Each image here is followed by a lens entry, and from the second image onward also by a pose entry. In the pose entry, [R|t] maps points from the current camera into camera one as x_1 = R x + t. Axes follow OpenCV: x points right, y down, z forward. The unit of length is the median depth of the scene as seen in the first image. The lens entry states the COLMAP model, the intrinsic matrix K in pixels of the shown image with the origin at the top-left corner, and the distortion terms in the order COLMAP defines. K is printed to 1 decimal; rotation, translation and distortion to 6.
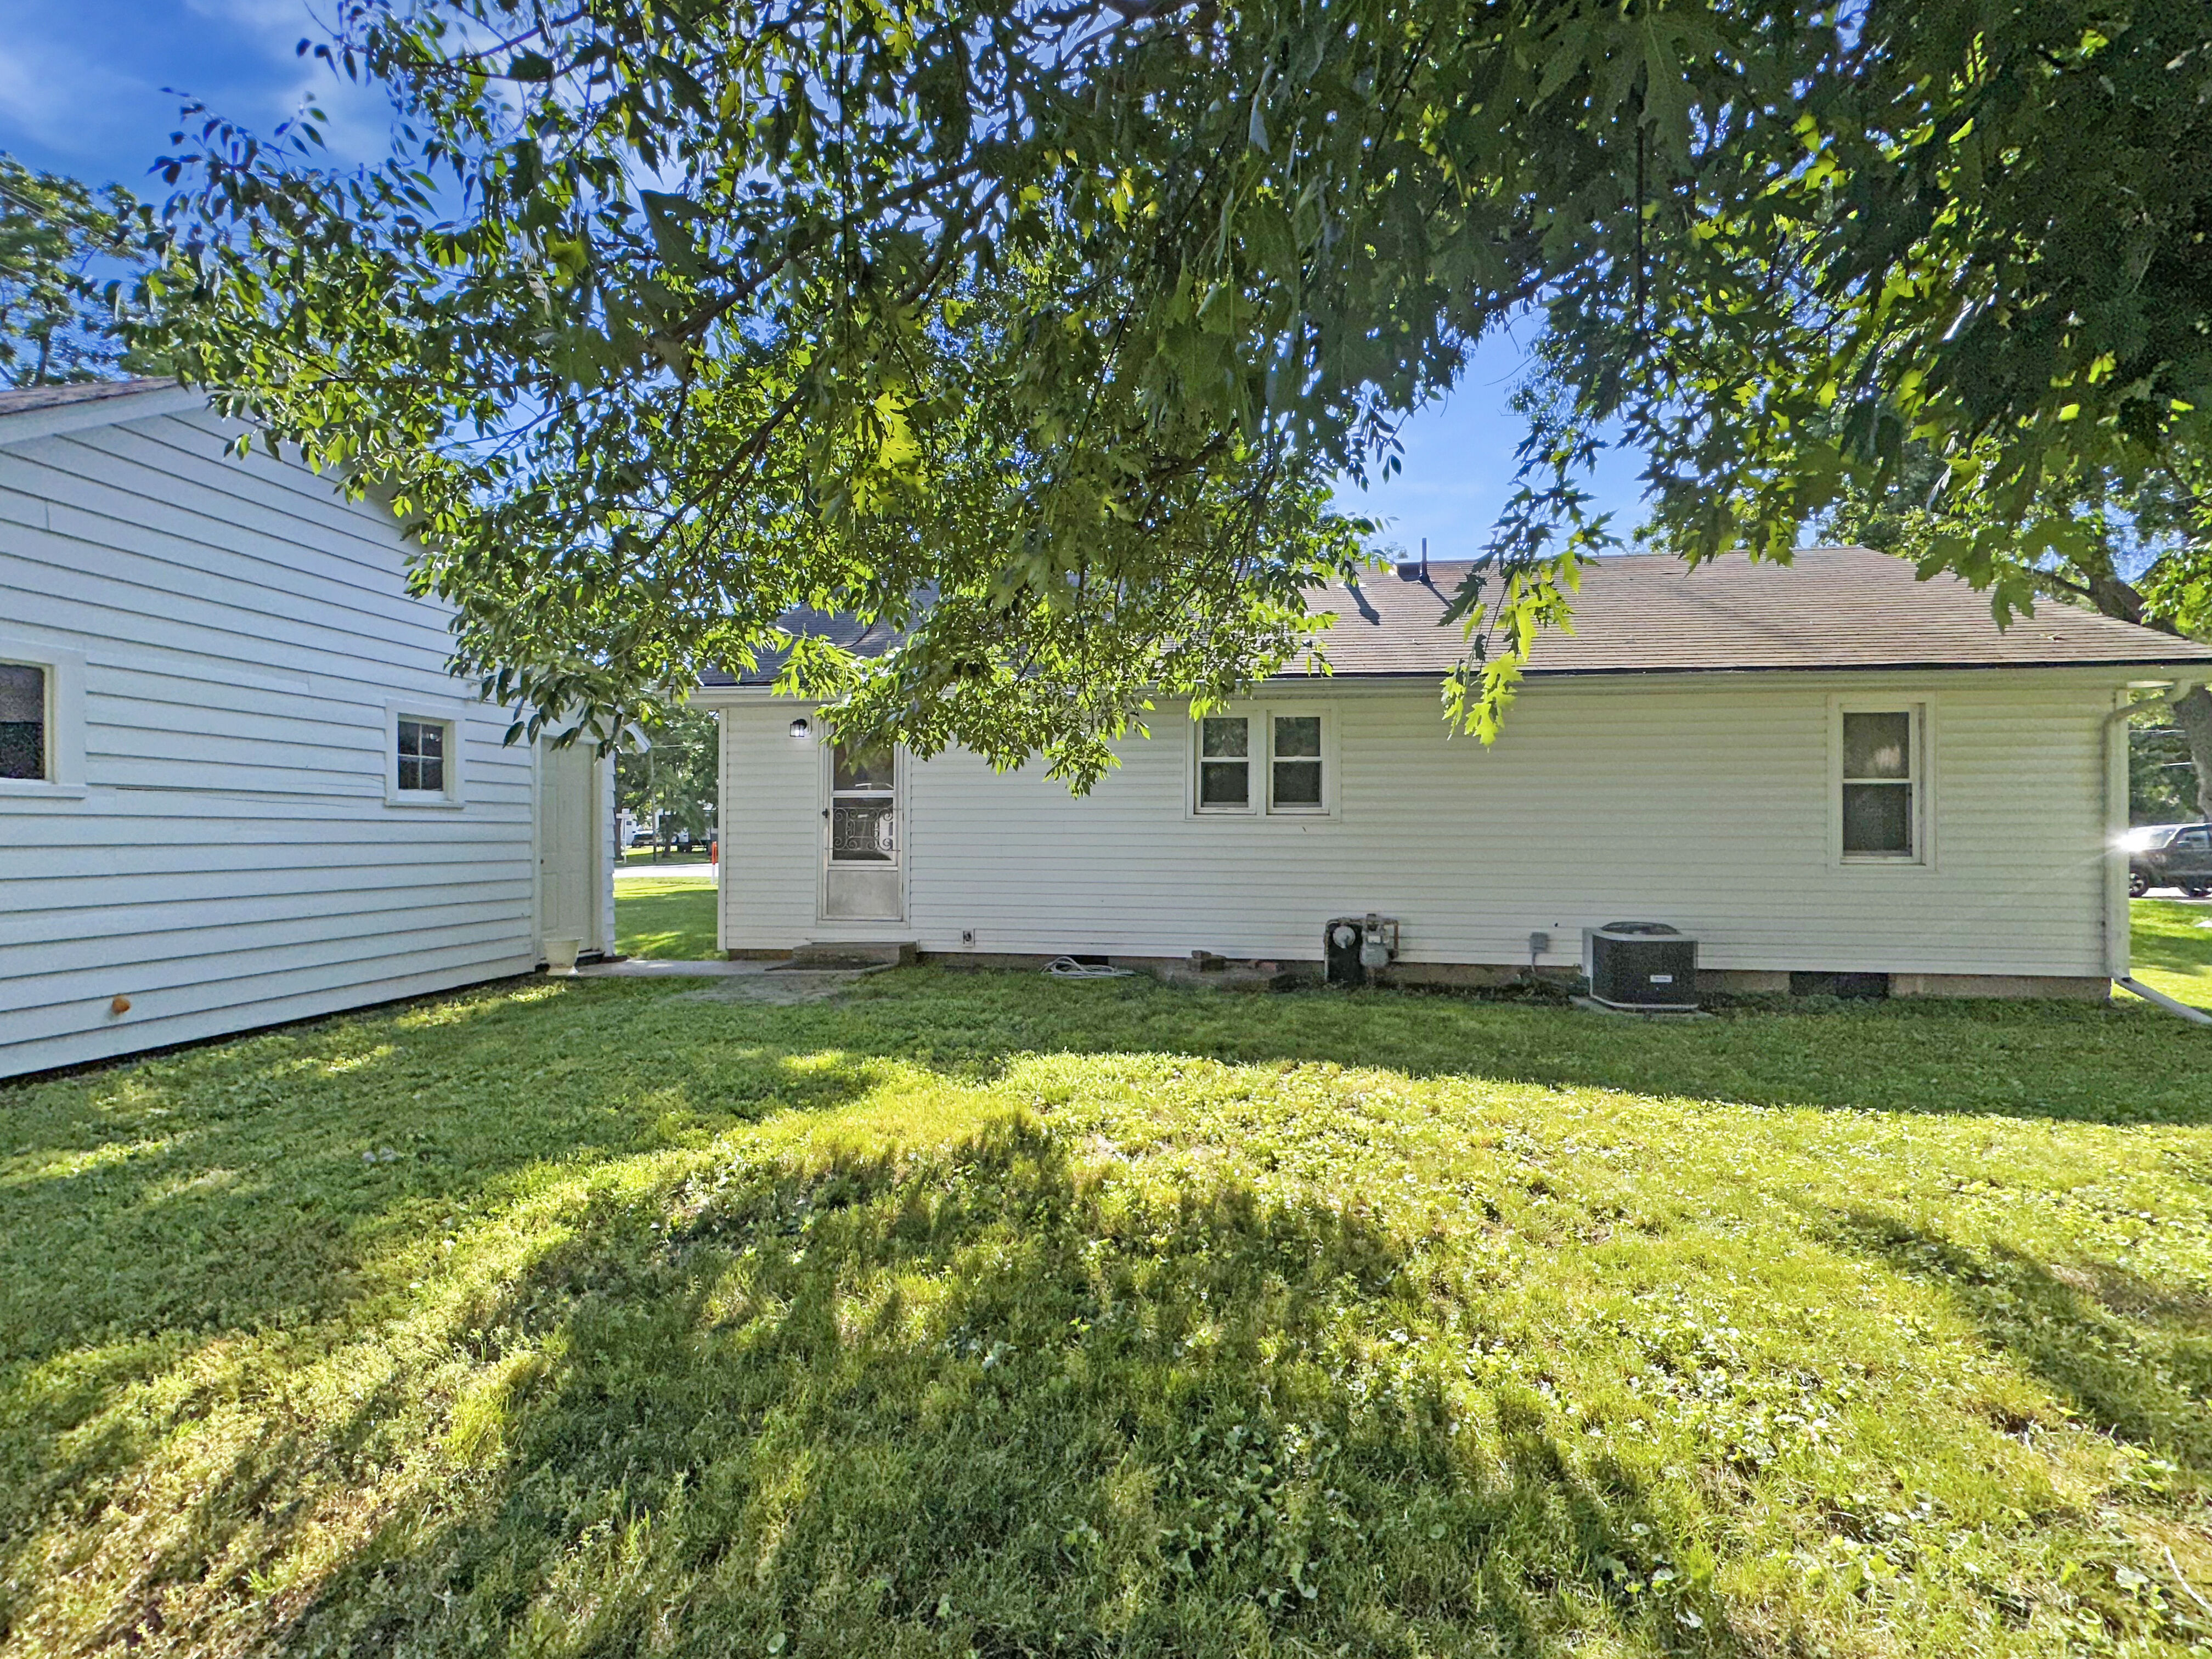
lens RADIAL K [[908.9, 0, 1106.0], [0, 908.9, 829.5], [0, 0, 1]] dist [0.001326, 0.000113]
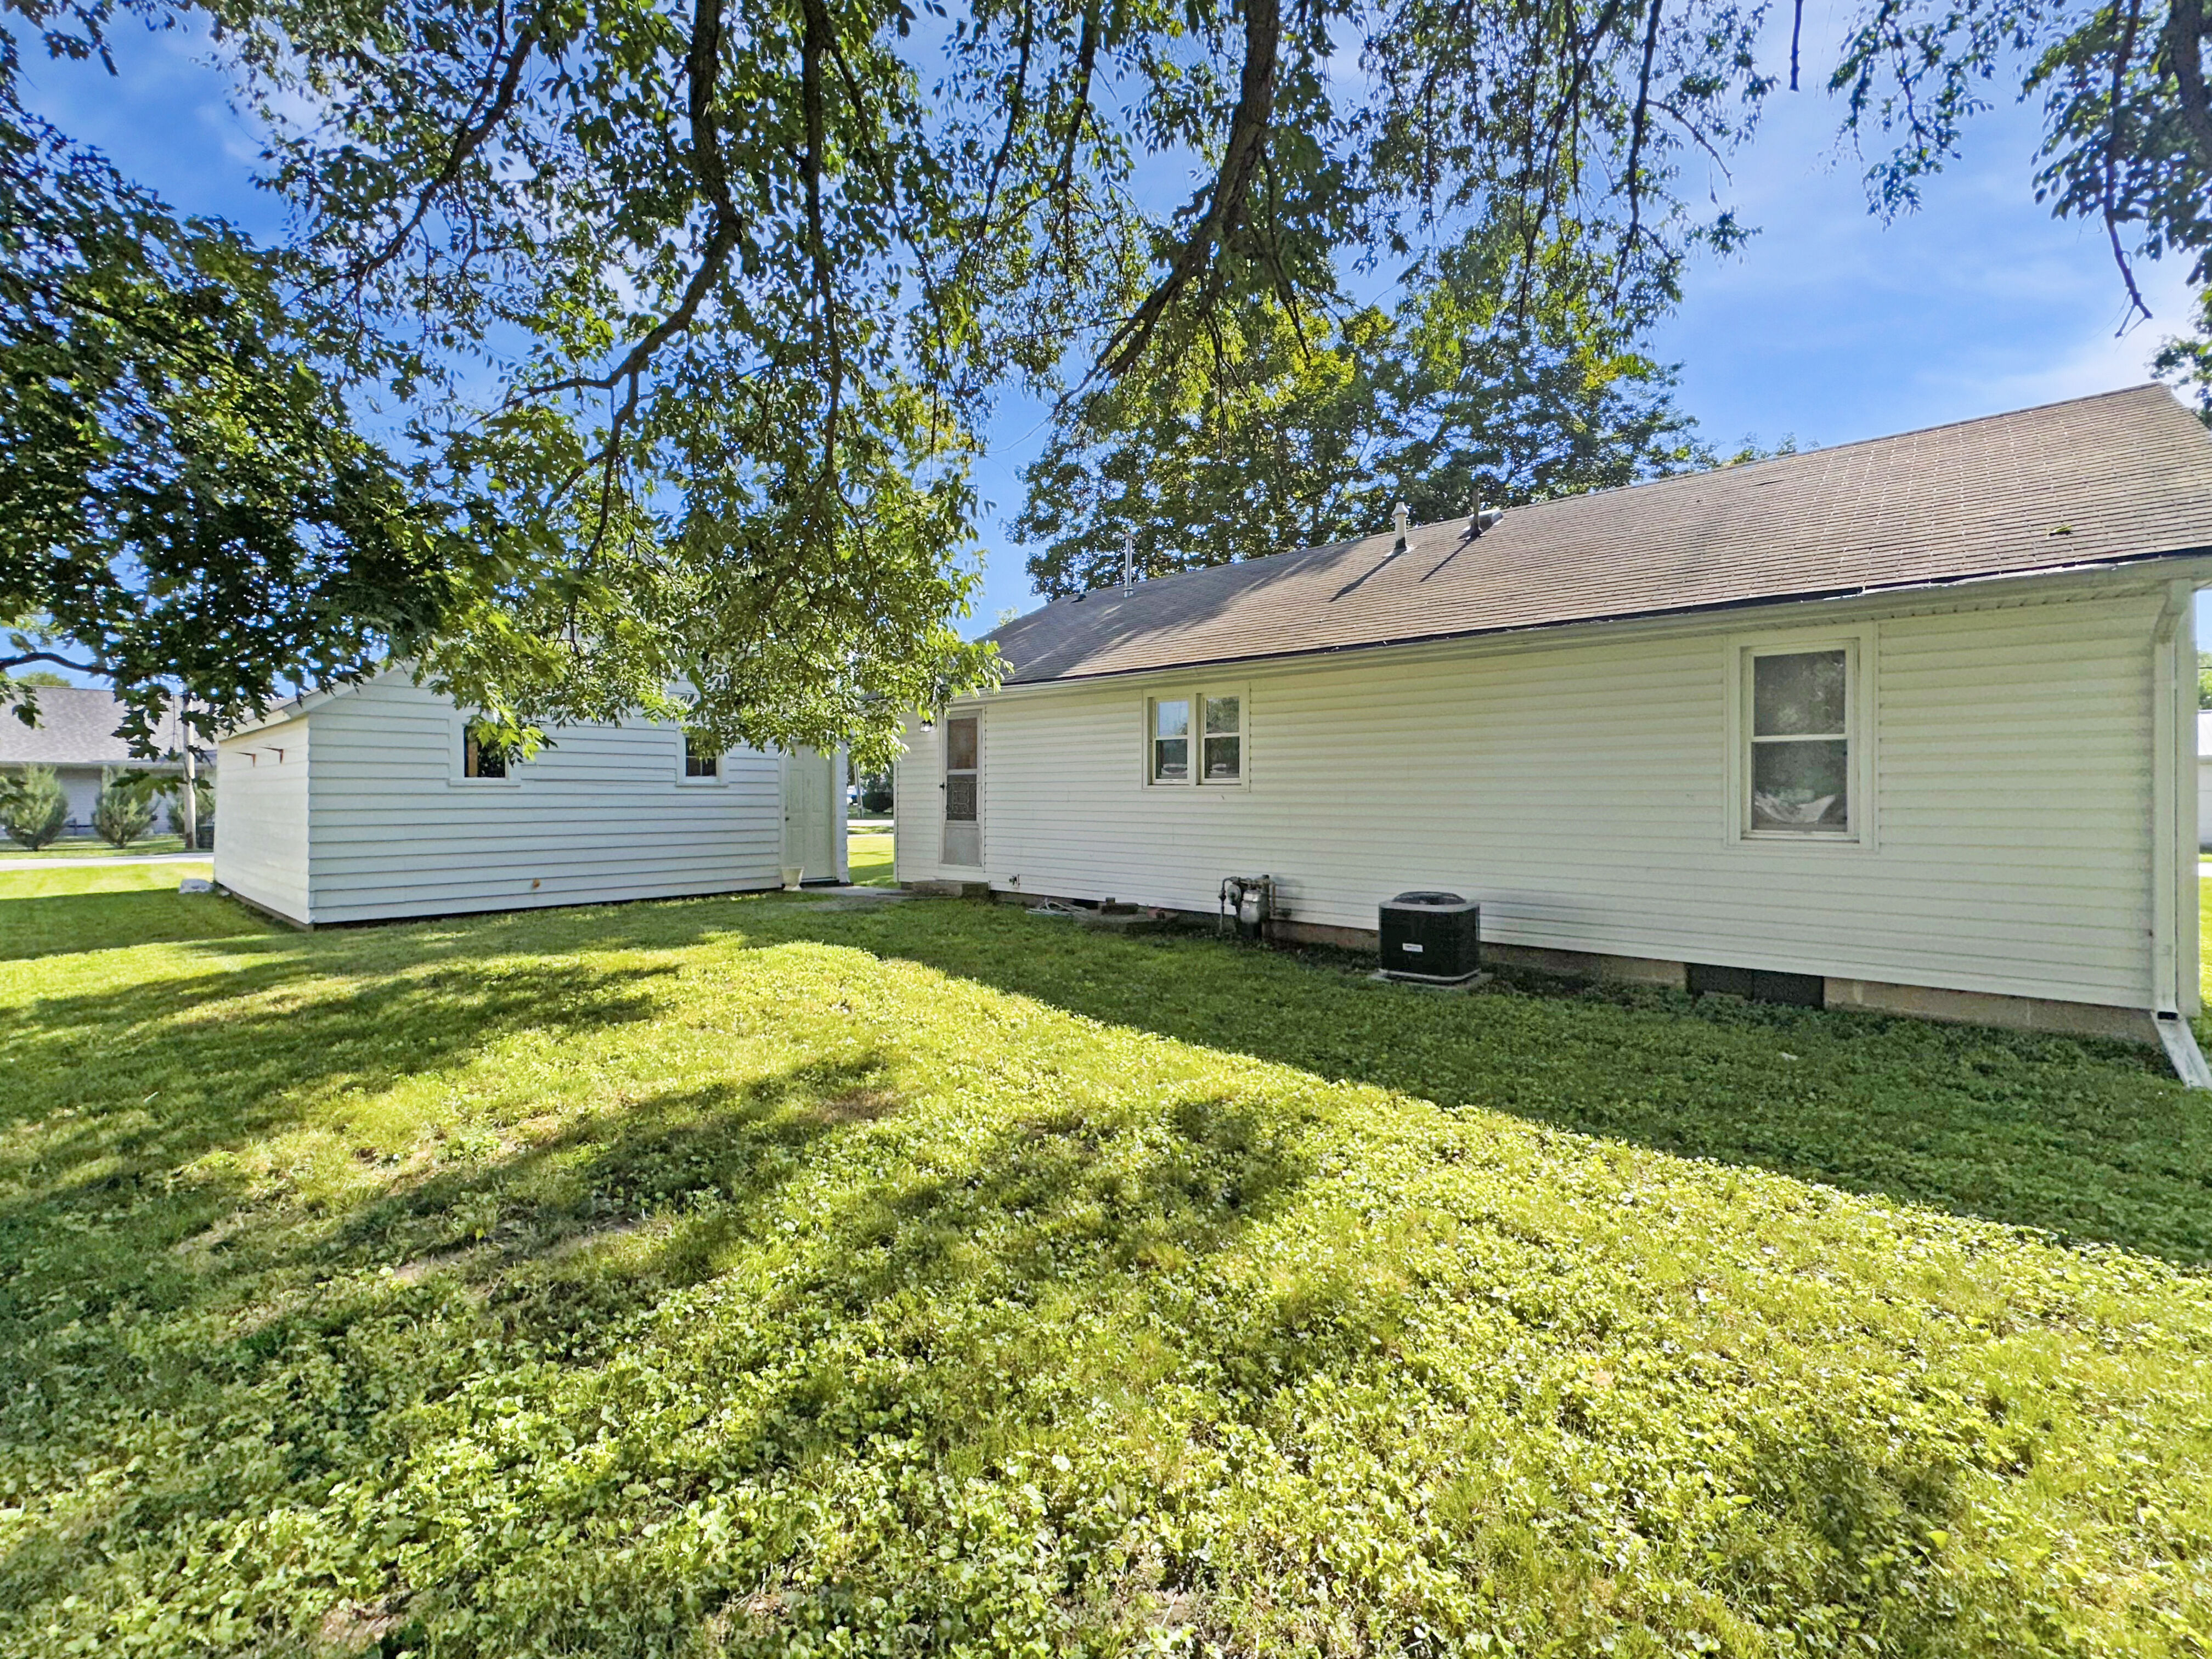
lens RADIAL K [[908.9, 0, 1106.0], [0, 908.9, 829.5], [0, 0, 1]] dist [0.001326, 0.000113]
pose [[0.834066, 0.018371, -0.551359, 0.774313], [0.002350, 0.999318, 0.036852, -0.003577], [0.551660, -0.032033, 0.833454, -0.016784]]
